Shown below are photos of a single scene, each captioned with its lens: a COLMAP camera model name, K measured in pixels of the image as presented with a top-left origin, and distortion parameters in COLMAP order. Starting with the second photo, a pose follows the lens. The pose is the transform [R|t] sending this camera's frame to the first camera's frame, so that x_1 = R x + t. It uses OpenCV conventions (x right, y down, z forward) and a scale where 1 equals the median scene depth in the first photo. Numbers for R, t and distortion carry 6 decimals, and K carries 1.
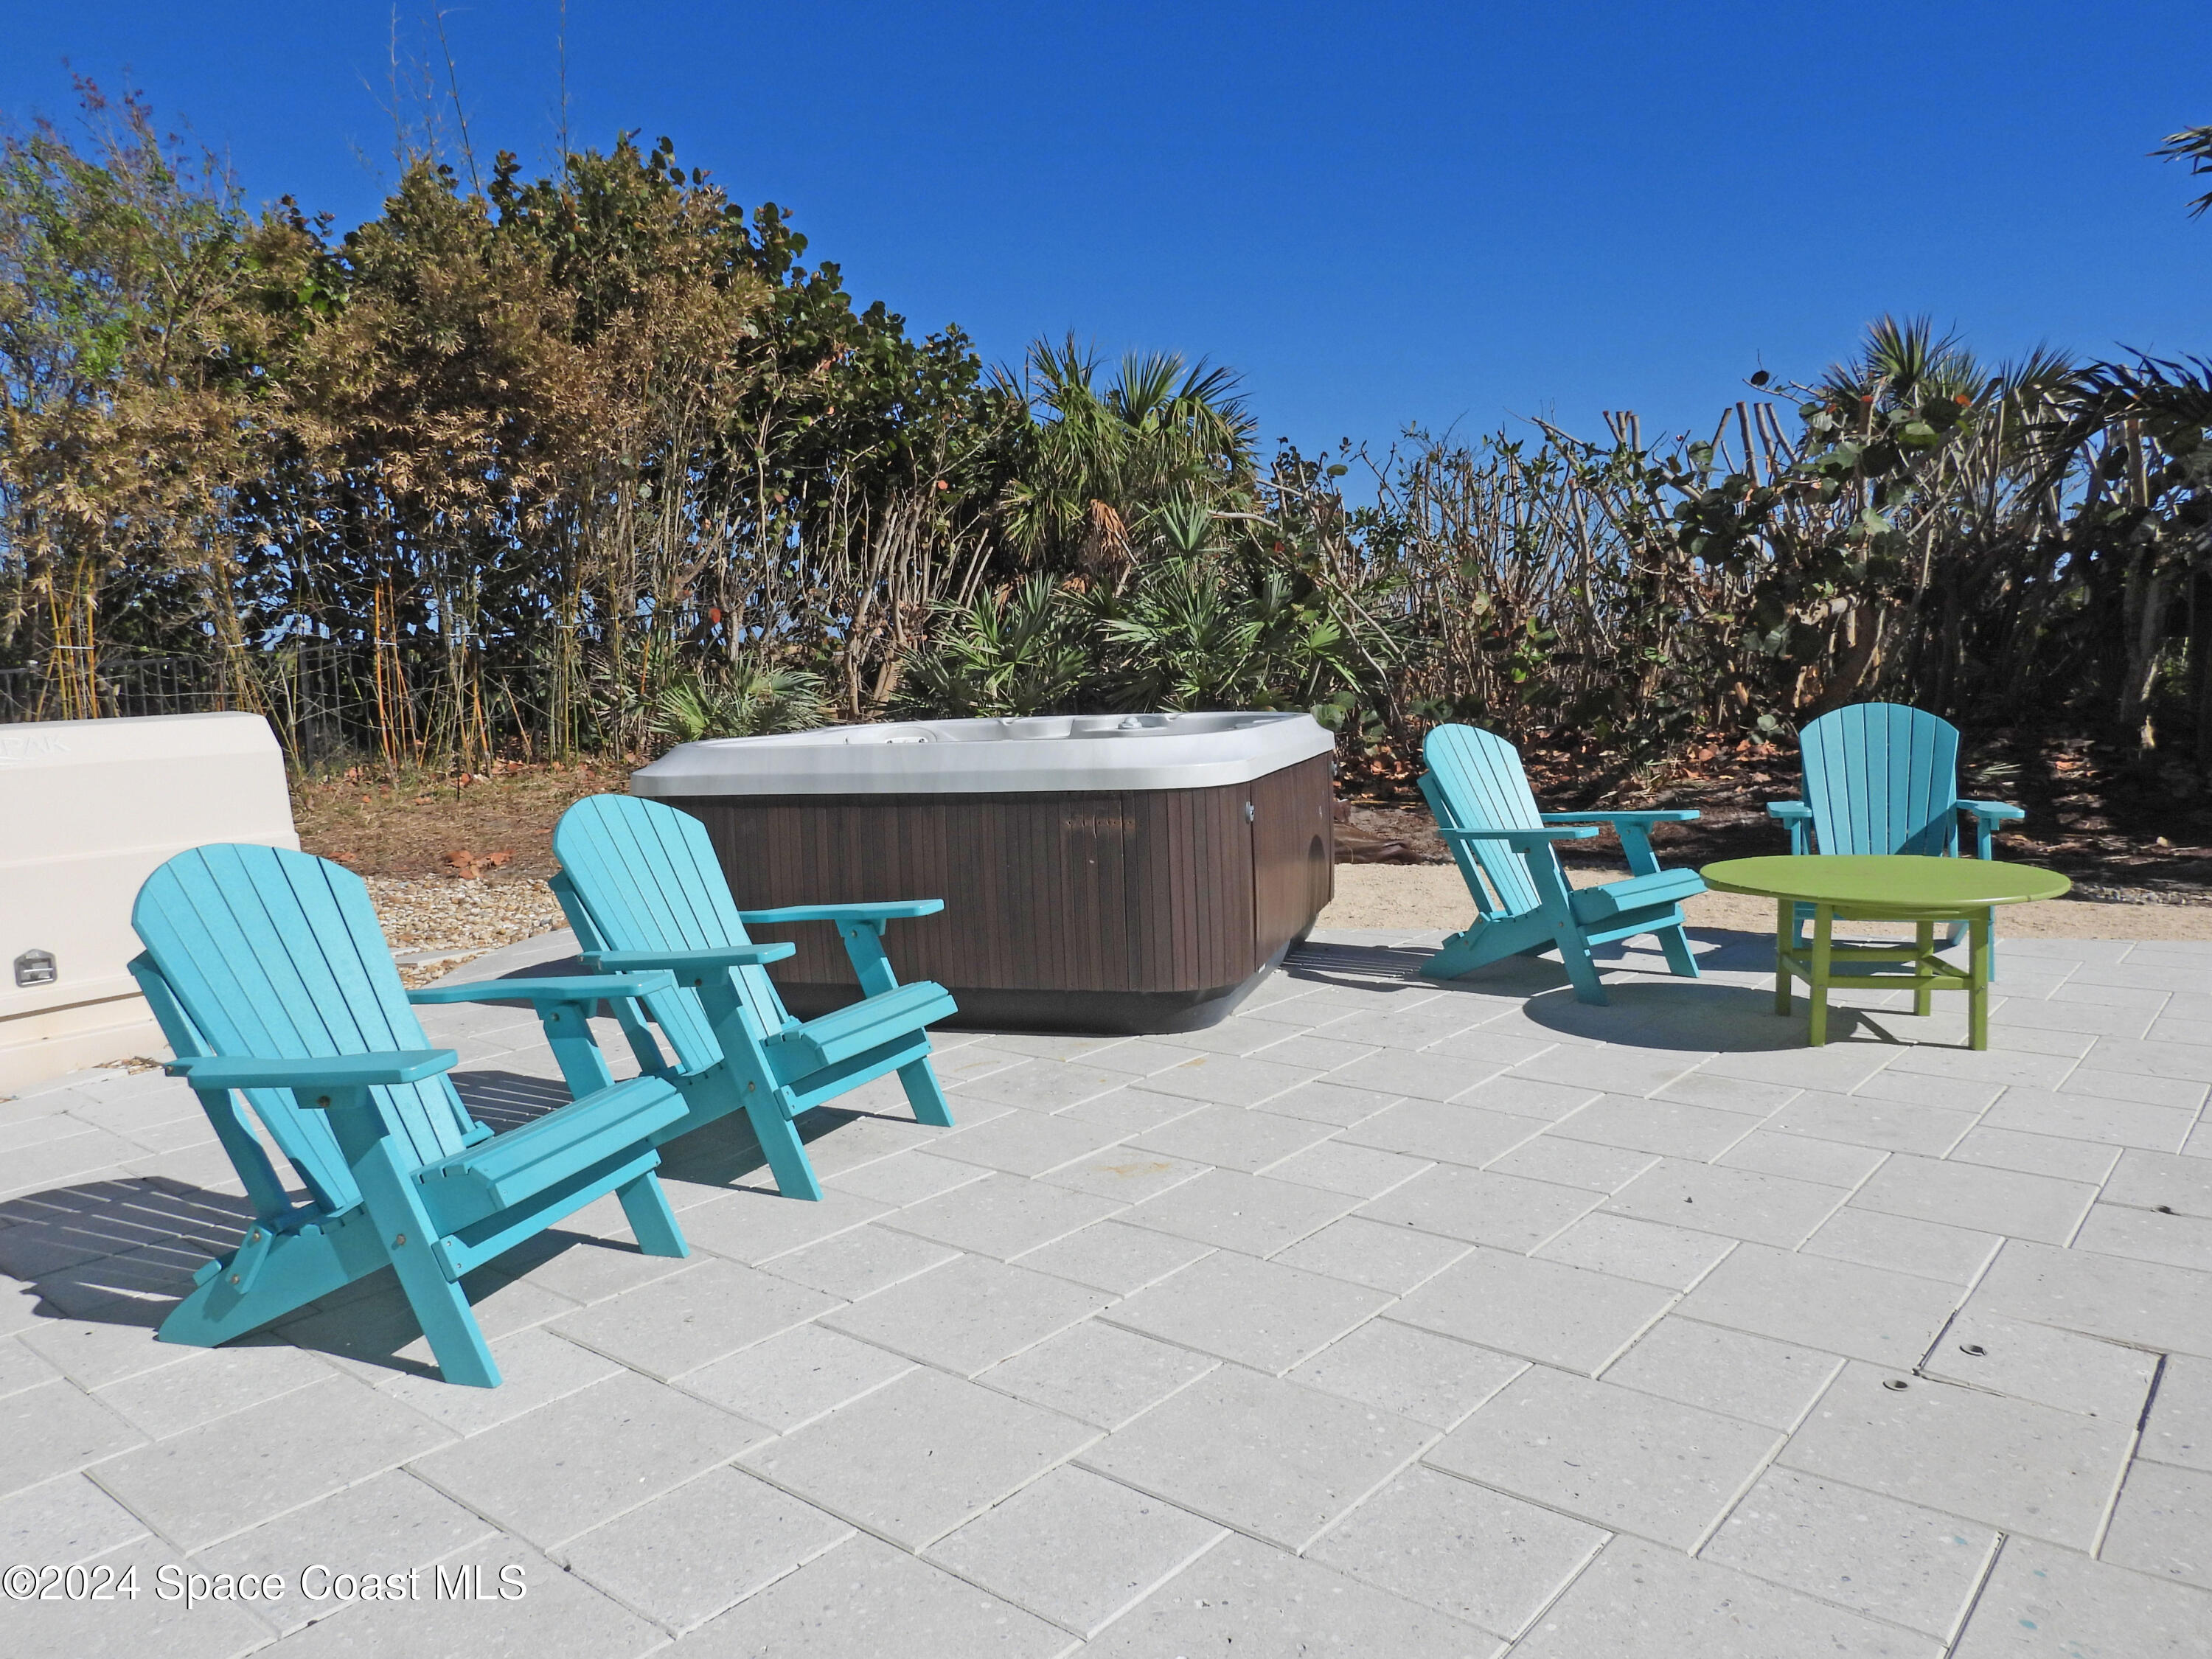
lens RADIAL K [[1588.4, 0, 1106.0], [0, 1588.4, 829.5], [0, 0, 1]] dist [-0.012947, -0.000781]
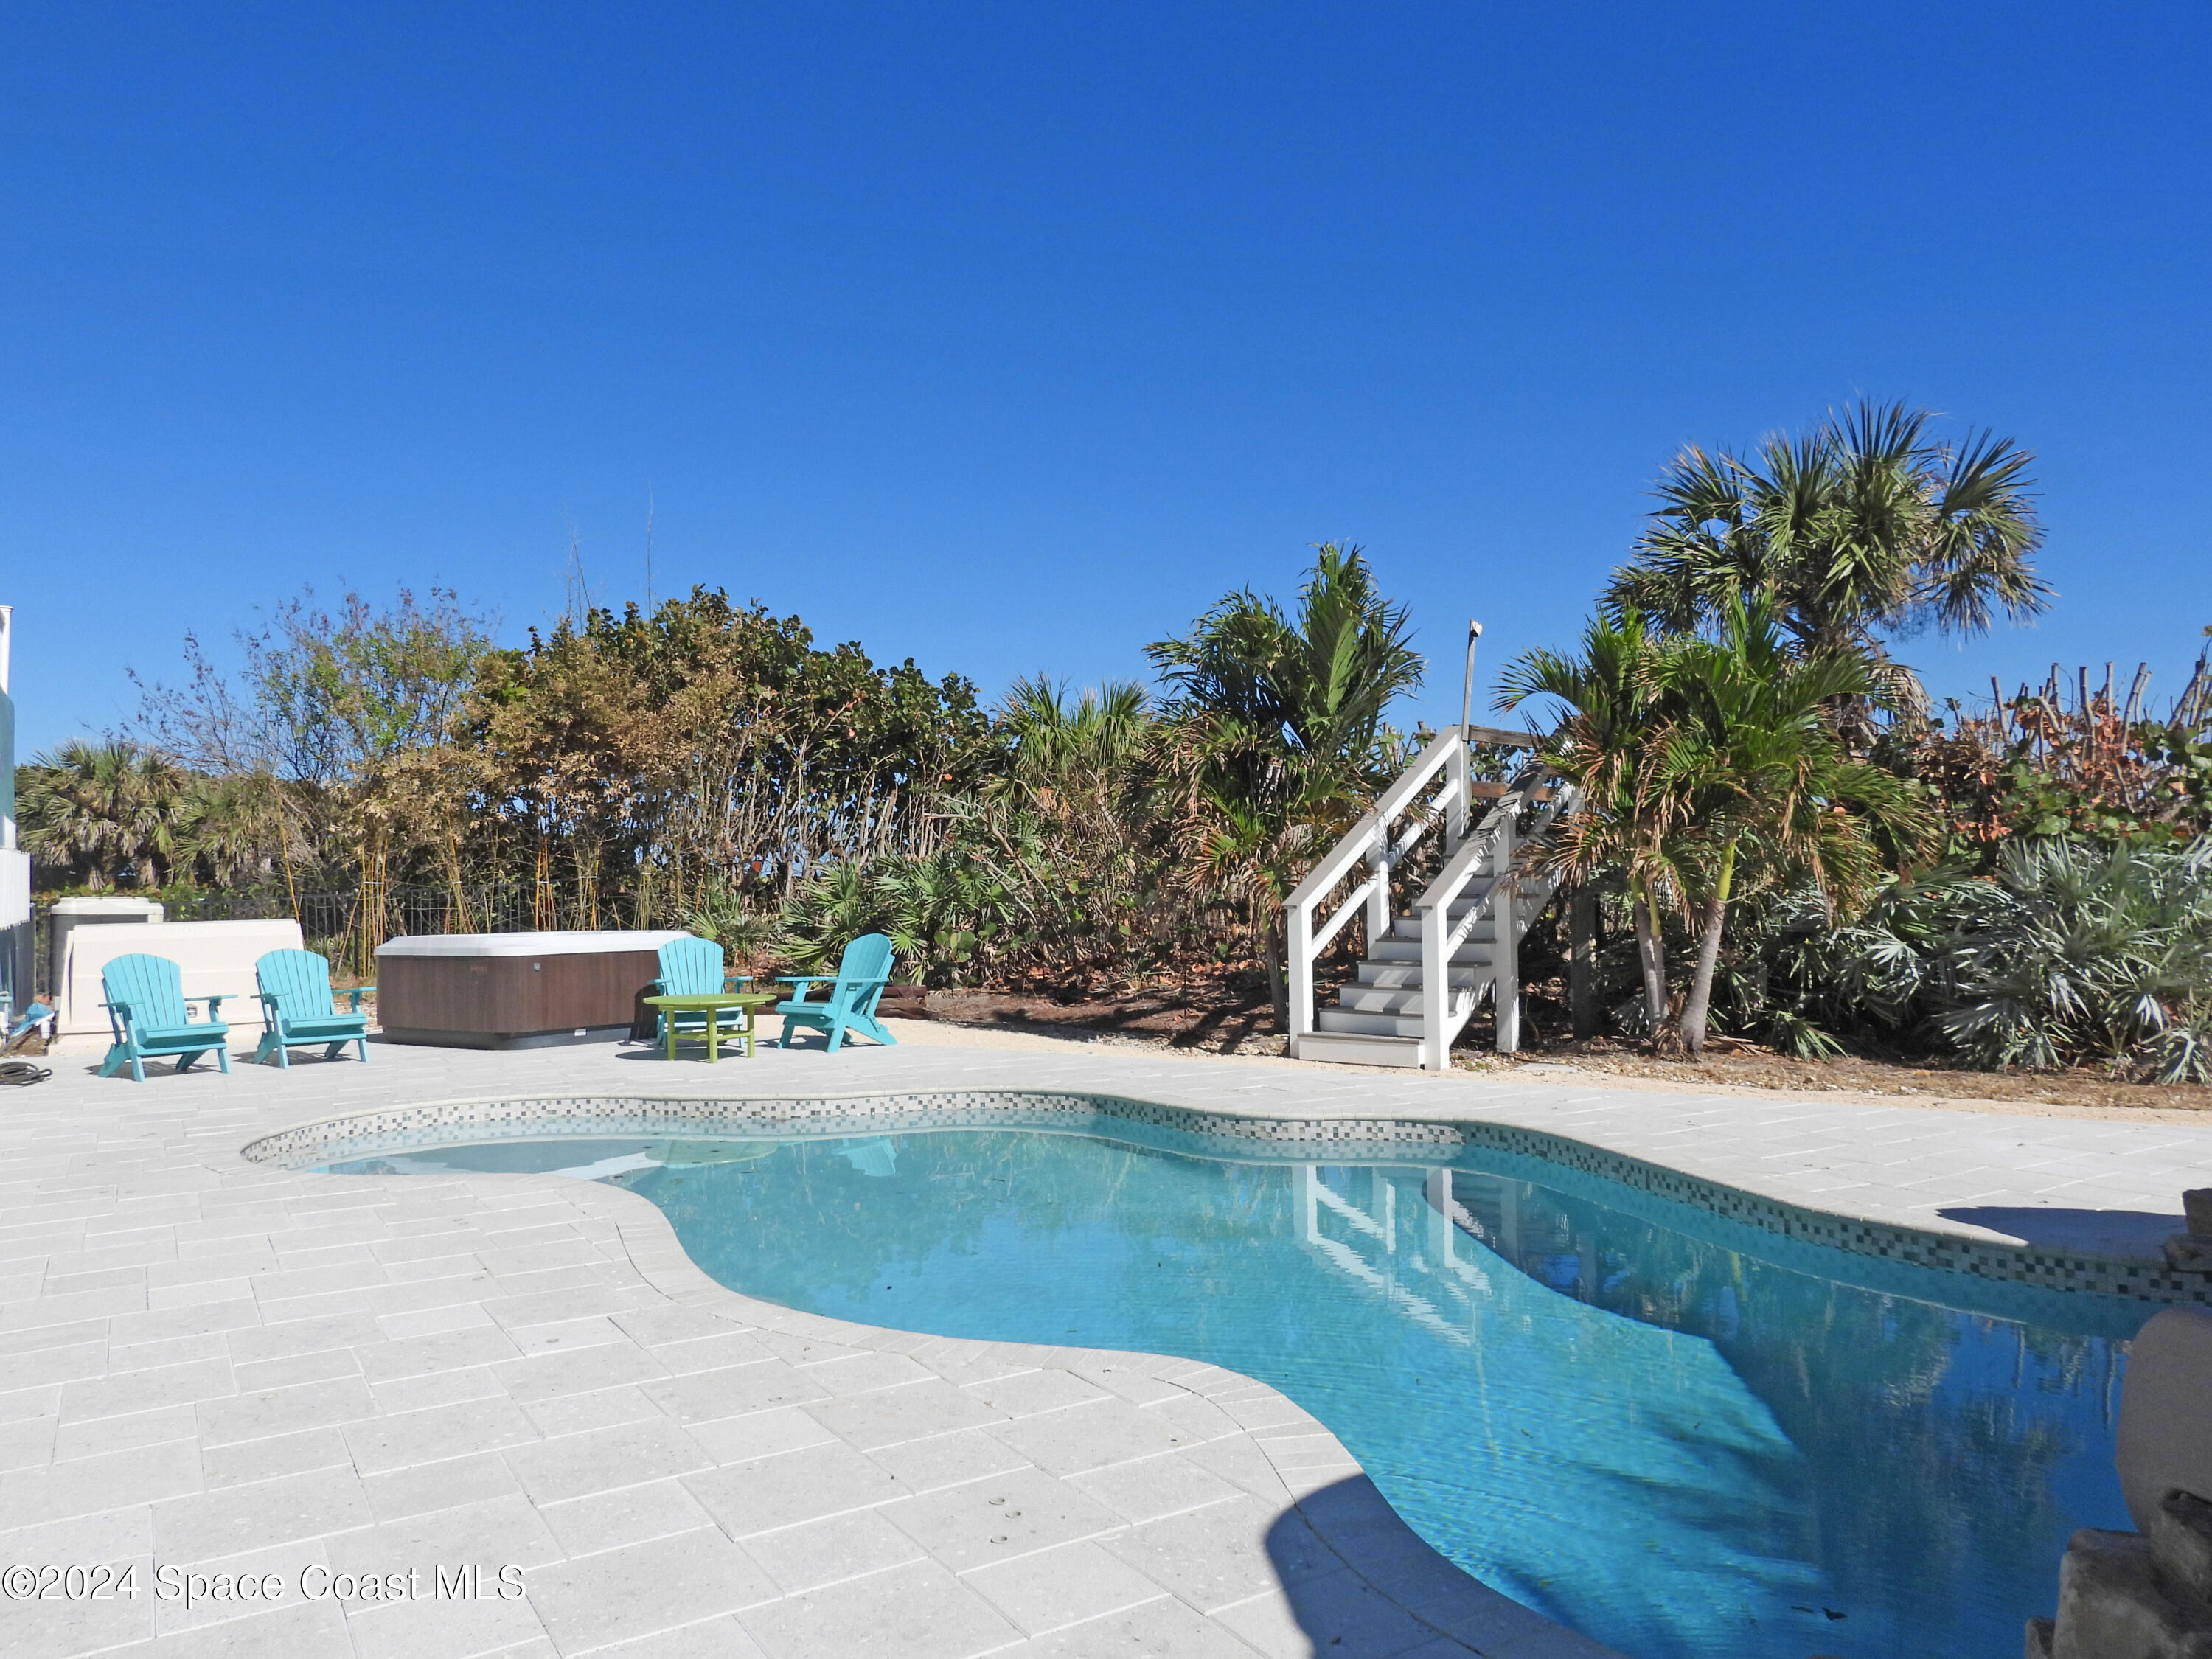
lens RADIAL K [[1588.4, 0, 1106.0], [0, 1588.4, 829.5], [0, 0, 1]] dist [-0.012947, -0.000781]
pose [[0.931892, 0.003831, -0.362715, 0.815332], [-0.054343, 0.990133, -0.129162, 0.021194], [0.358642, 0.140076, 0.922906, -0.437988]]
